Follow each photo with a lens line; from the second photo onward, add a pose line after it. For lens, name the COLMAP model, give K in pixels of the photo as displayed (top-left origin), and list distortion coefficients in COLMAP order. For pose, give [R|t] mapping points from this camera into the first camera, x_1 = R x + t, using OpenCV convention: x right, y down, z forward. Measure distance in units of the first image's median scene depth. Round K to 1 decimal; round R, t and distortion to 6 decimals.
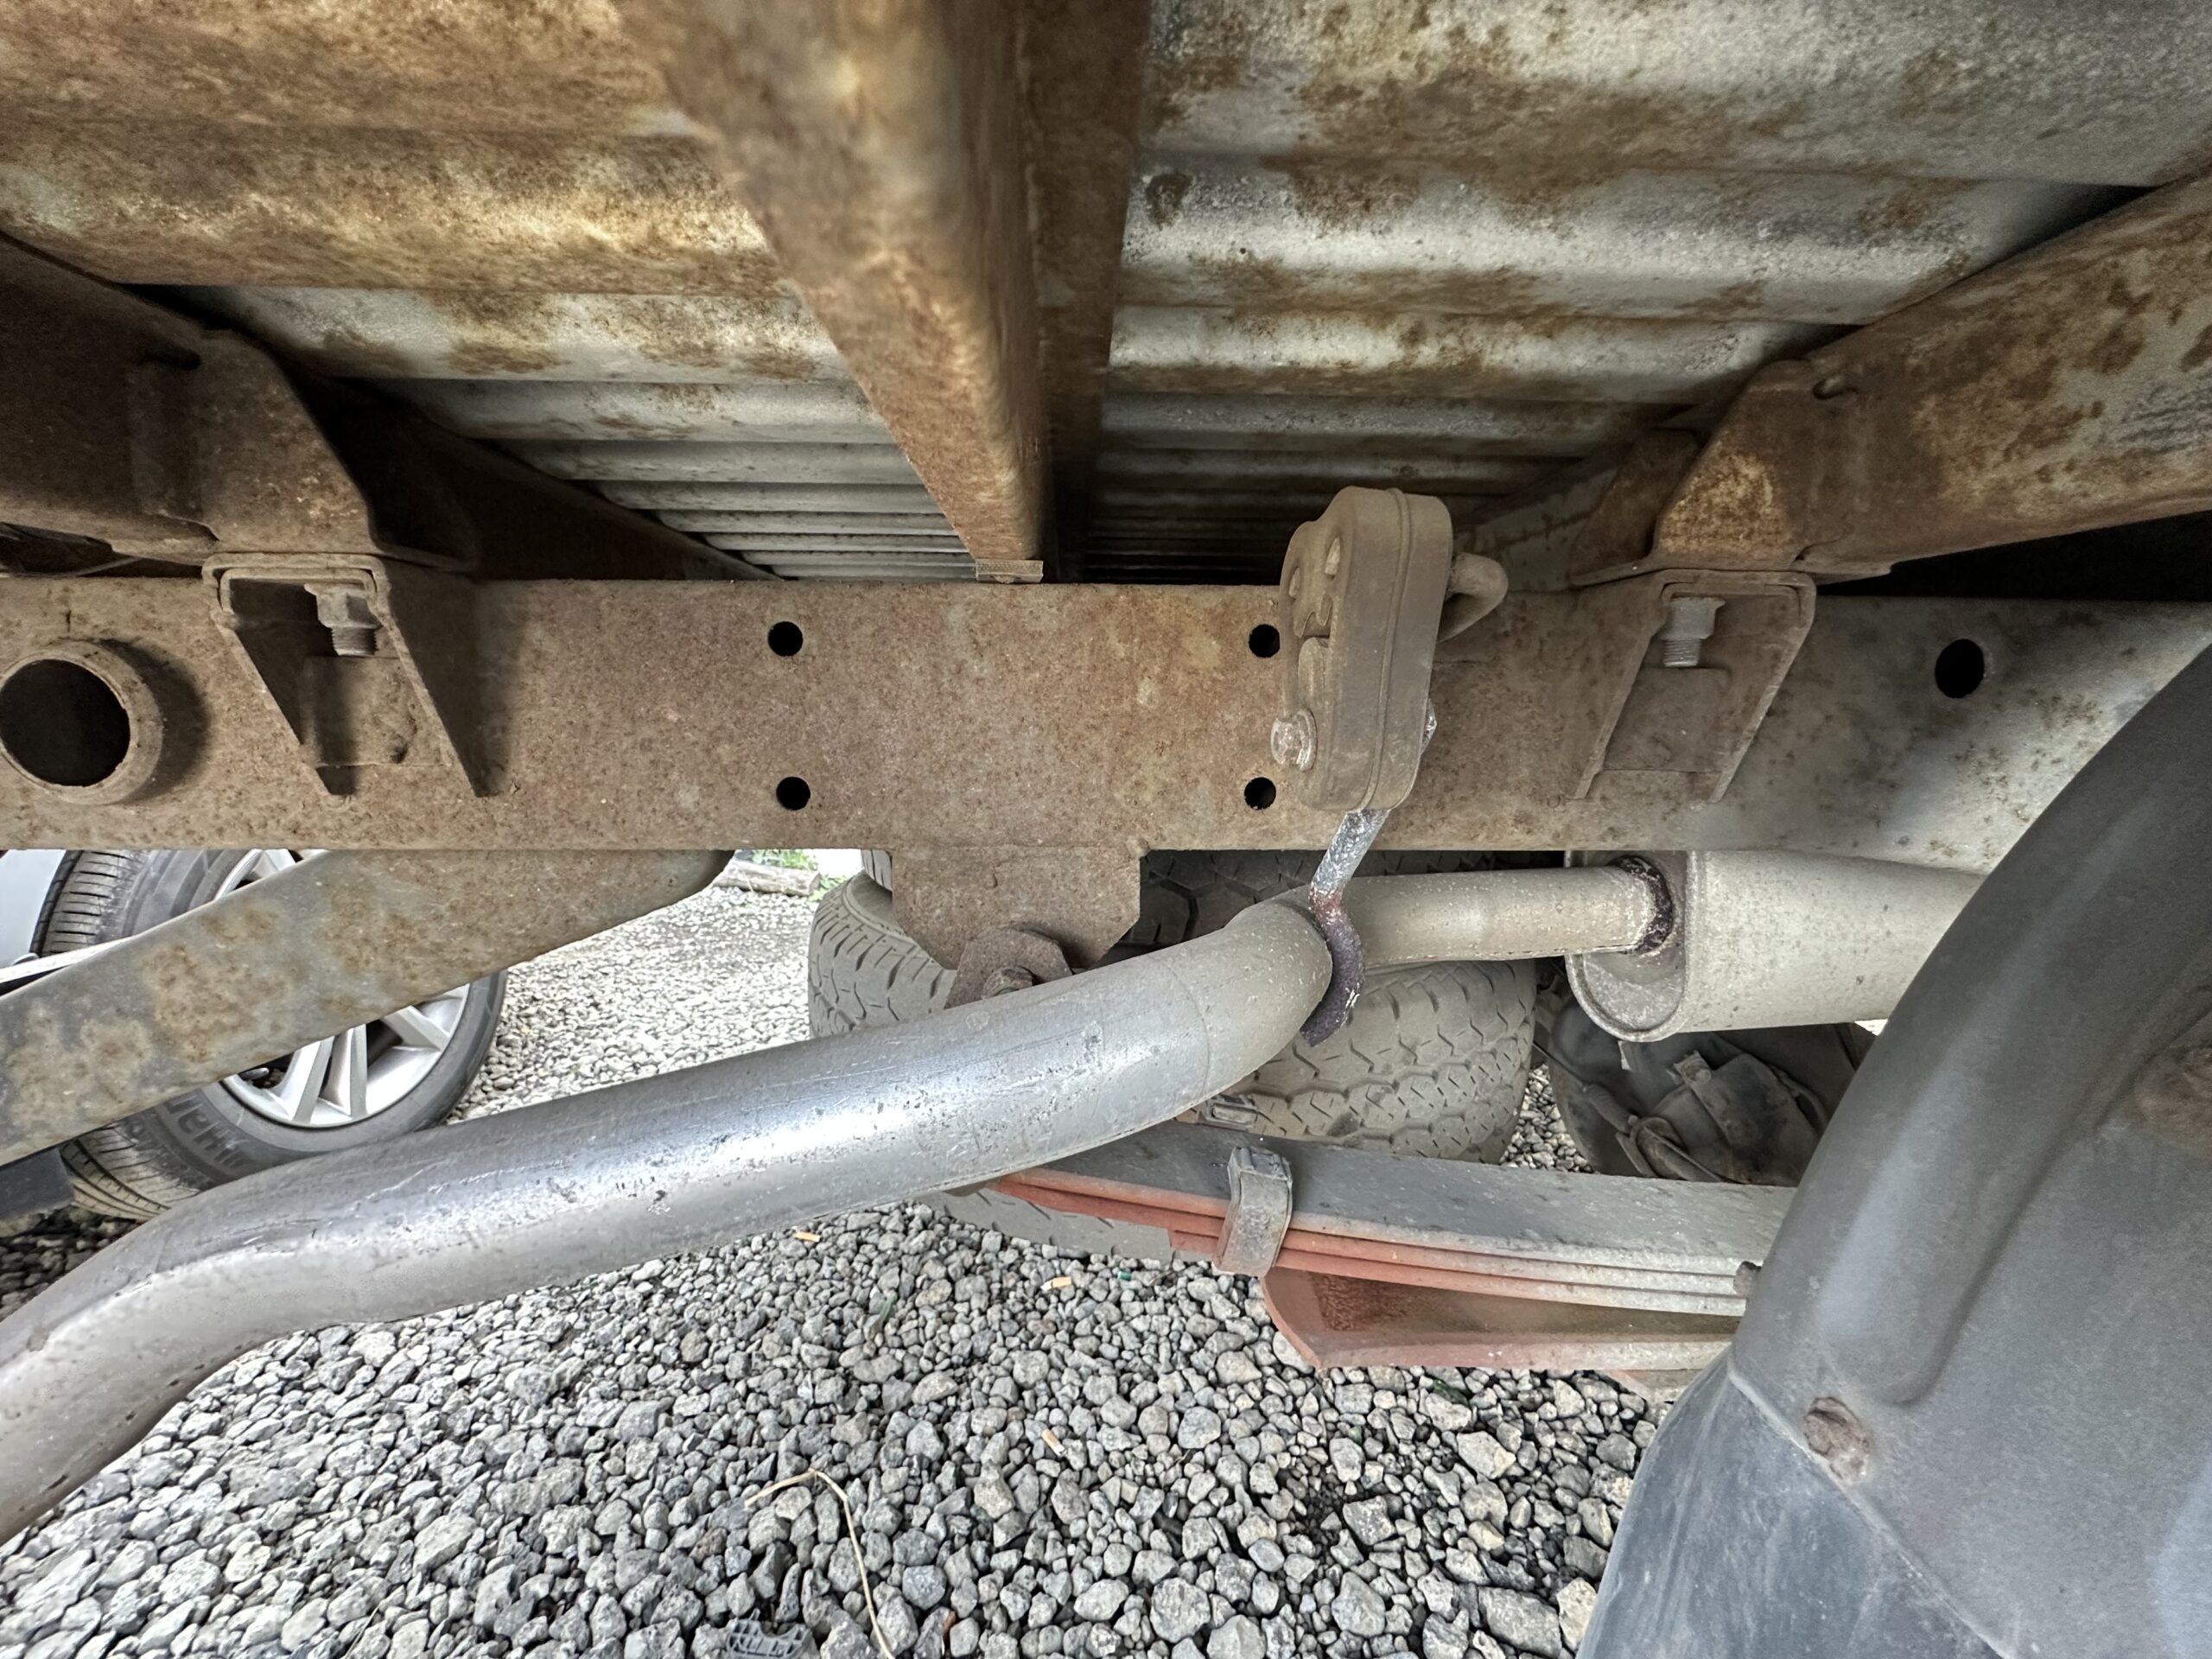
lens RADIAL K [[884.1, 0, 1106.3], [0, 884.1, 830.8], [0, 0, 1]] dist [-0.003551, 0.000827]
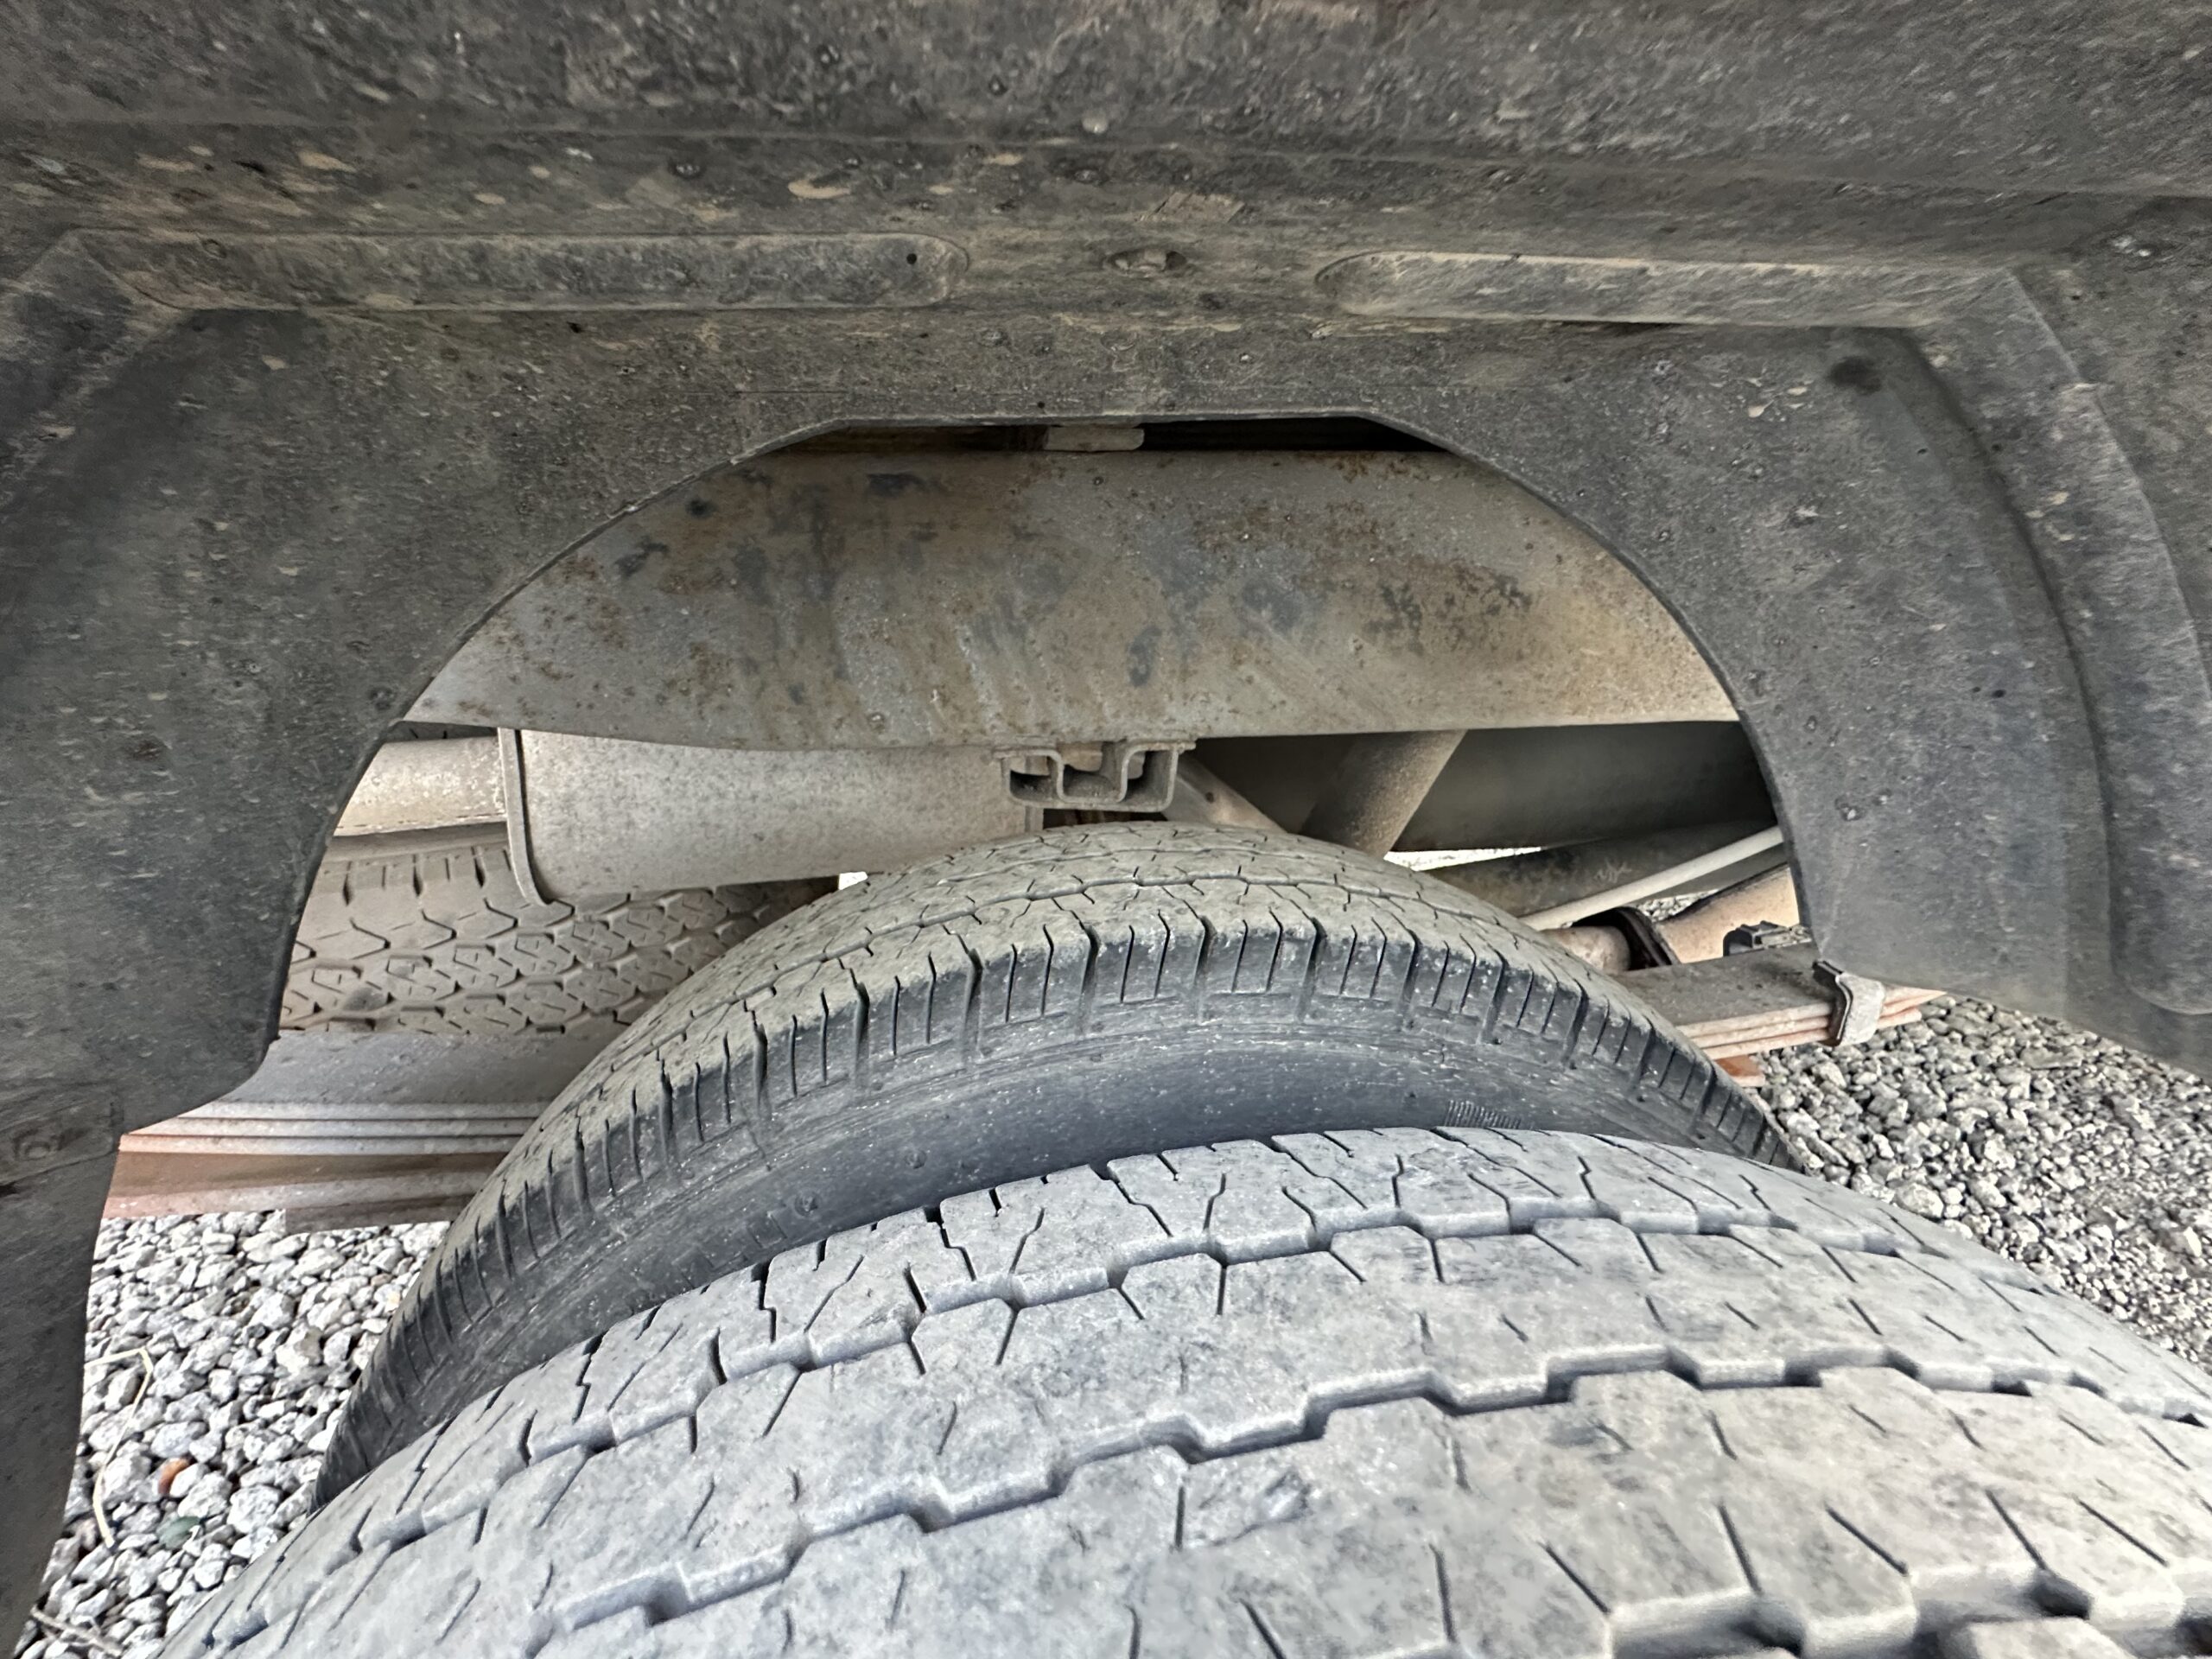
lens RADIAL K [[884.1, 0, 1106.1], [0, 884.1, 829.3], [0, 0, 1]] dist [-0.003551, 0.000827]
pose [[0.995747, -0.049928, 0.077425, 1.520195], [0.039182, 0.990127, 0.134583, 0.046859], [-0.083380, -0.130977, 0.987873, -0.085178]]
